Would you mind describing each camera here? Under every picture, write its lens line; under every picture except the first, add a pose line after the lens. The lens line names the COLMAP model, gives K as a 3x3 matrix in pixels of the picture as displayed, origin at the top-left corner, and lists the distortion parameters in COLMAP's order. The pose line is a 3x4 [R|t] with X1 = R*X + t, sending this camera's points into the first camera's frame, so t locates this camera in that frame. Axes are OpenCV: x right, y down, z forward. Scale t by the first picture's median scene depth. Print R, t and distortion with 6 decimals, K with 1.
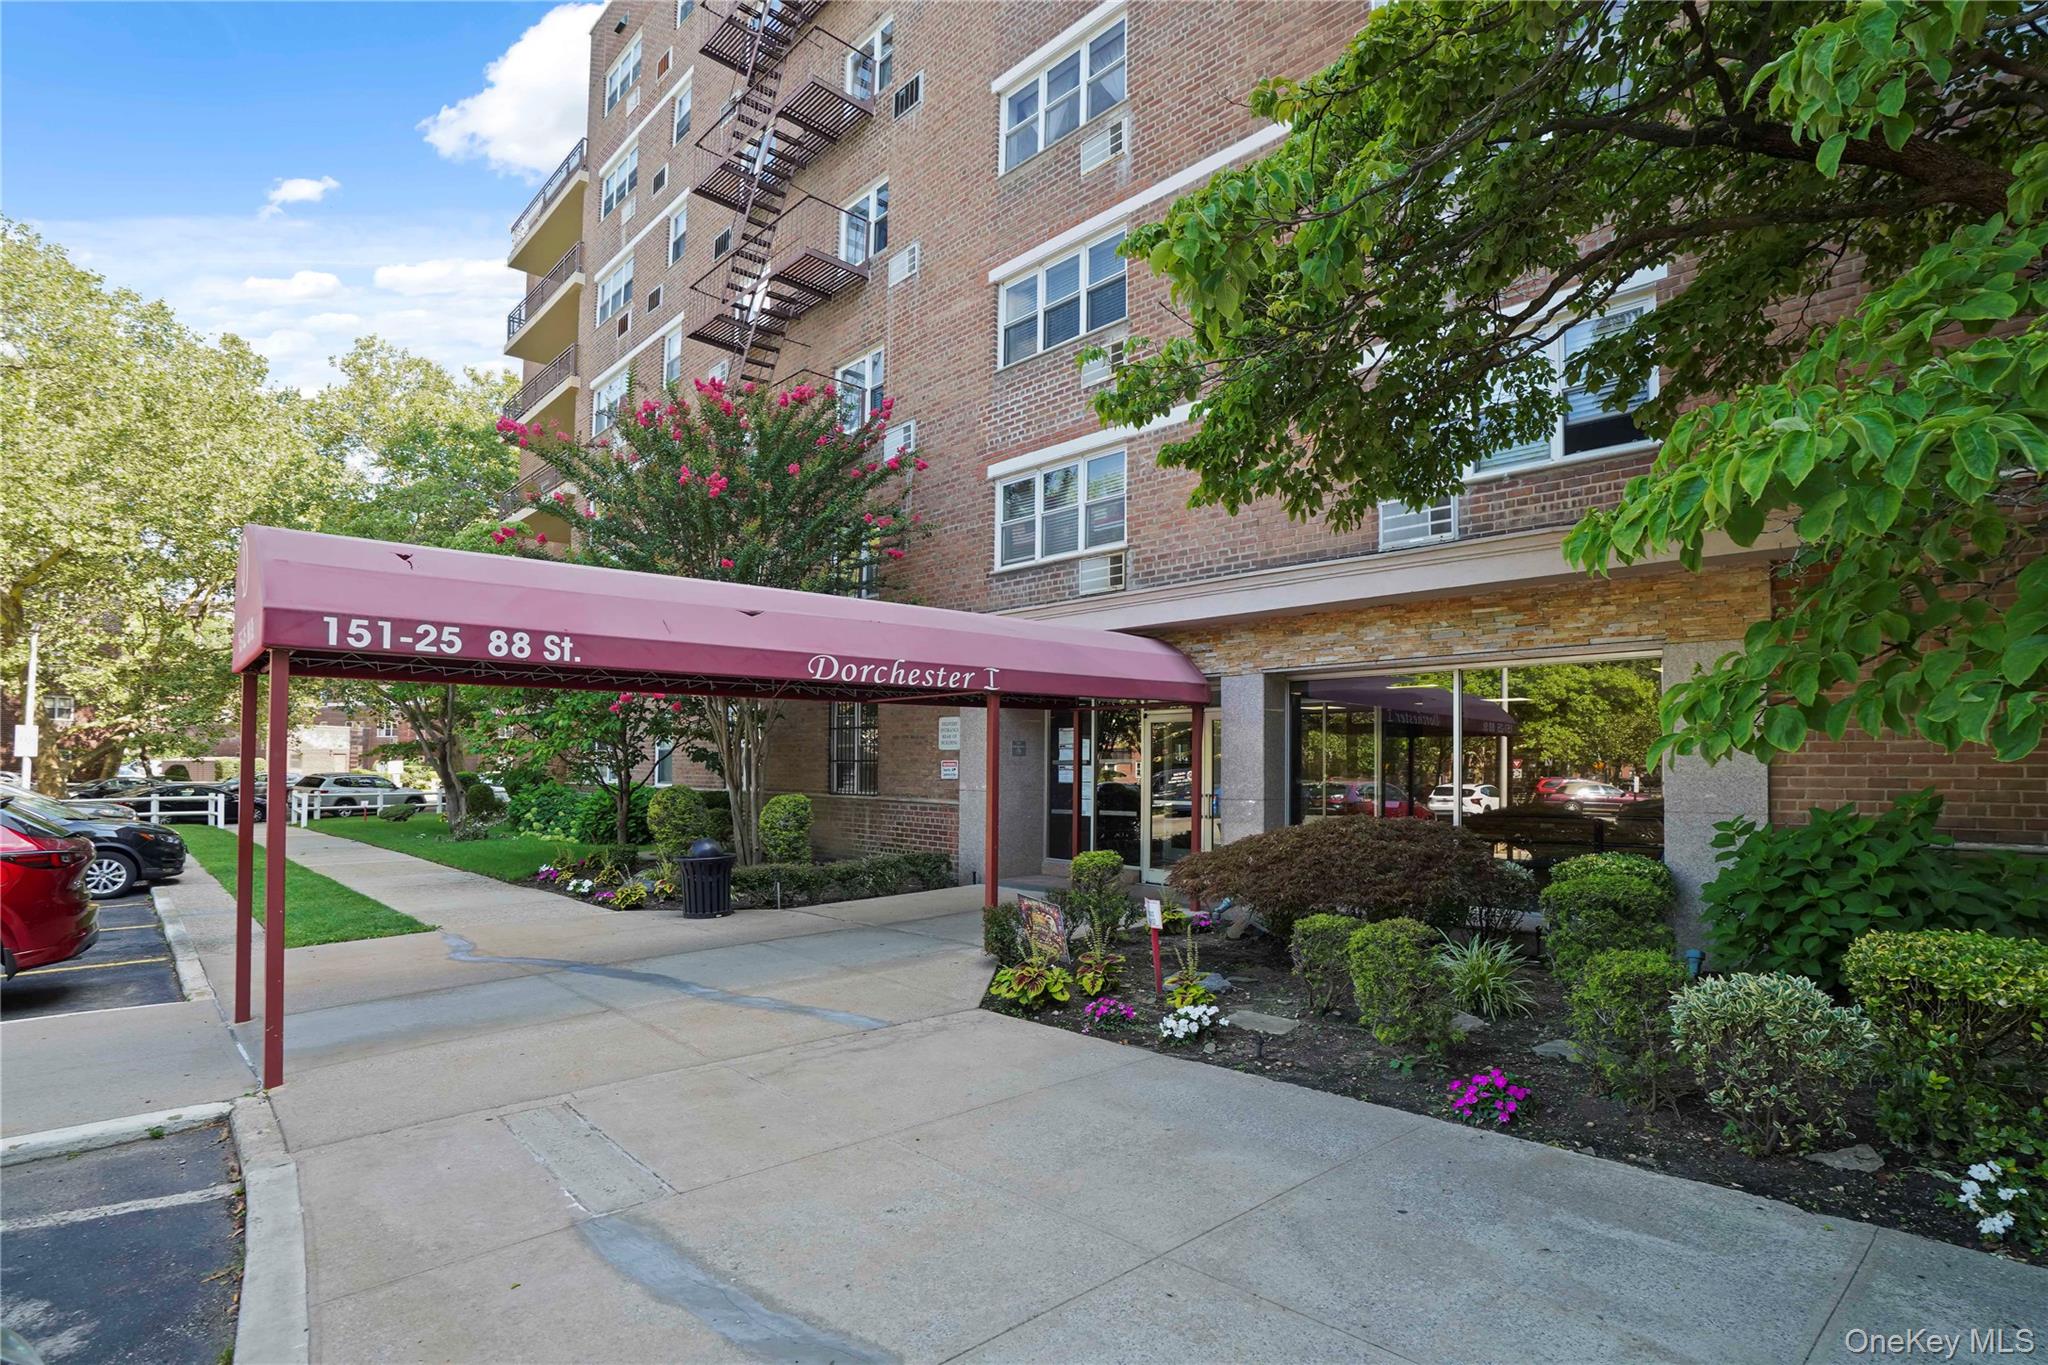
lens RADIAL K [[1047.7, 0, 1028.4], [0, 1047.7, 719.4], [0, 0, 1]] dist [-0.042175, 0.000829]
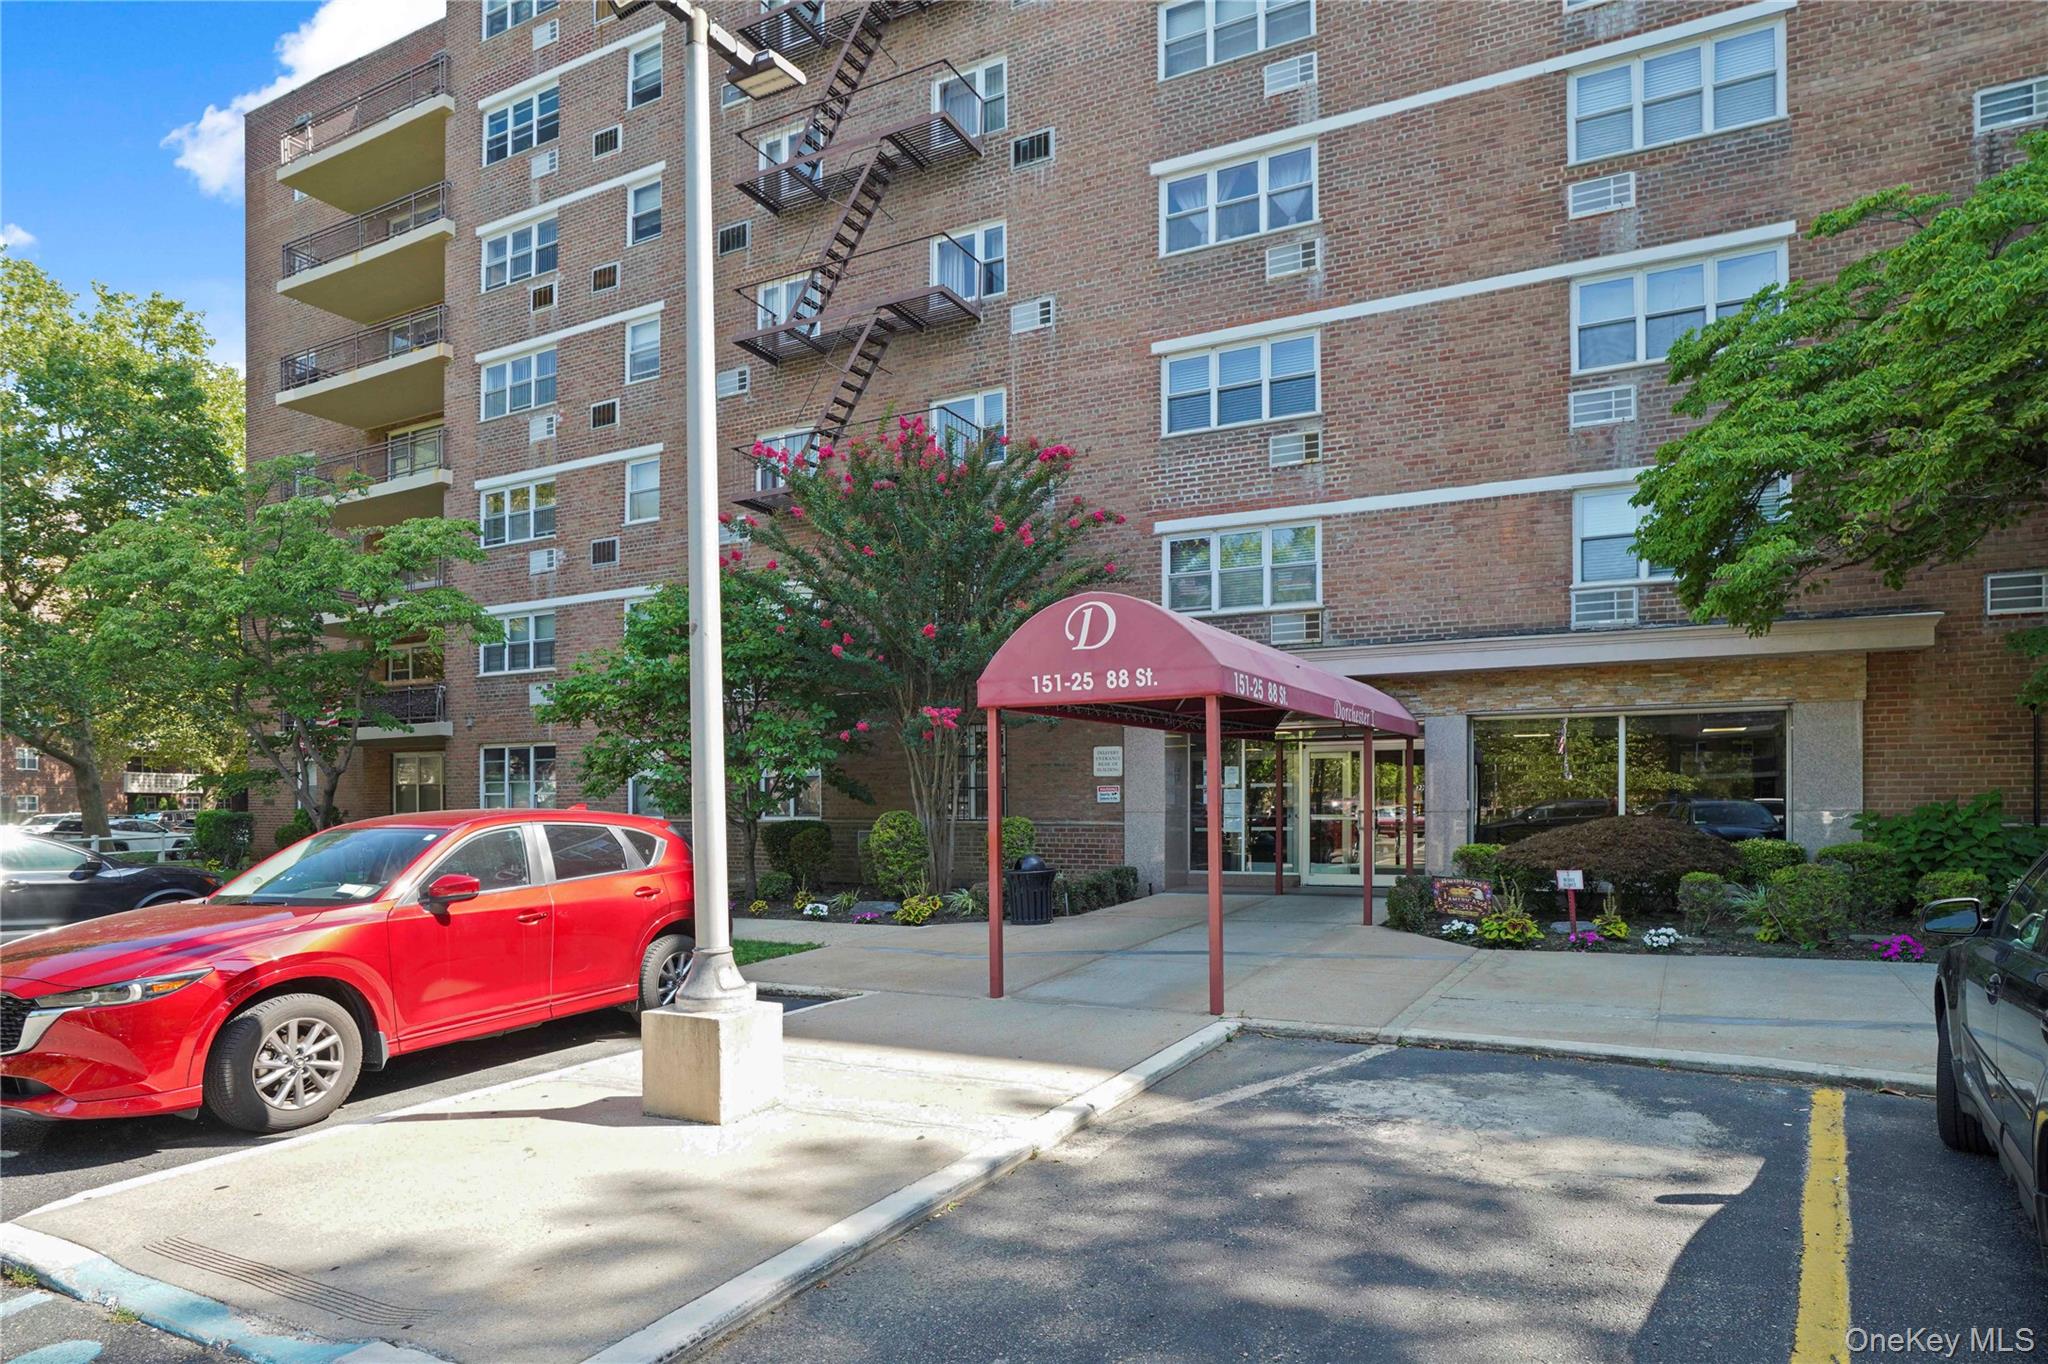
lens RADIAL K [[1193.8, 0, 1022.2], [0, 1193.8, 800.9], [0, 0, 1]] dist [-0.021118, -0.001348]
pose [[0.944184, -0.010493, 0.329252, -0.654638], [-0.003472, 0.999120, 0.041797, 0.002685], [-0.329401, -0.040607, 0.943316, -0.185333]]
